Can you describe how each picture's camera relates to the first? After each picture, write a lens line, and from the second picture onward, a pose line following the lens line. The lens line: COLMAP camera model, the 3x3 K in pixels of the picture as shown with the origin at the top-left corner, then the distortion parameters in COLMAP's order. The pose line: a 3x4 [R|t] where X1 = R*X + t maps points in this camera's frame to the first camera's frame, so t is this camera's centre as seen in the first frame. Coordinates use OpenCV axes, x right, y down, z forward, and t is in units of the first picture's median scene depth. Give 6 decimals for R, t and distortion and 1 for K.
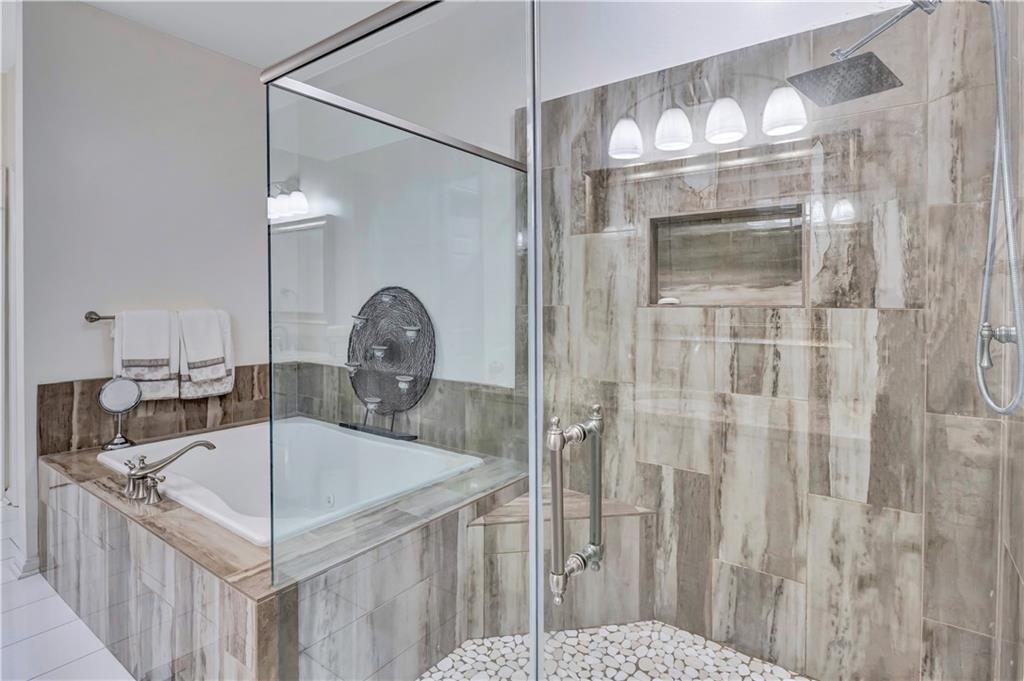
lens RADIAL K [[531.6, 0, 508.4], [0, 531.6, 307.0], [0, 0, 1]] dist [-0.004110, -0.000718]
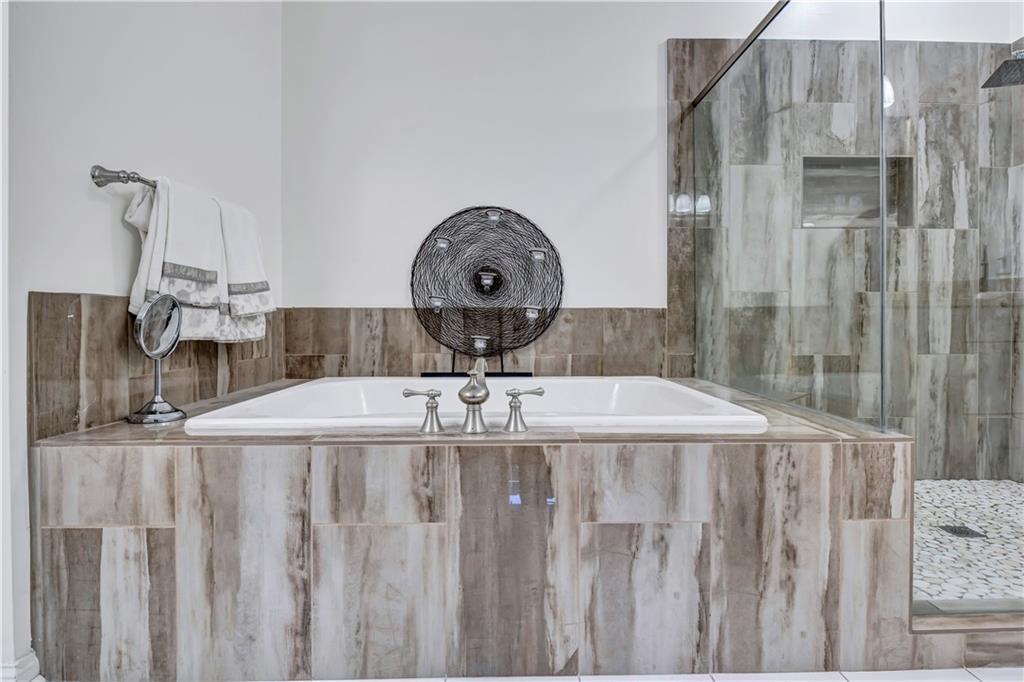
lens RADIAL K [[534.8, 0, 521.9], [0, 534.8, 321.2], [0, 0, 1]] dist [-0.004544, -0.001368]
pose [[0.788373, -0.002583, 0.615192, -1.004852], [0.005972, 0.999976, -0.003455, 0.213650], [-0.615168, 0.006398, 0.788370, 0.422192]]
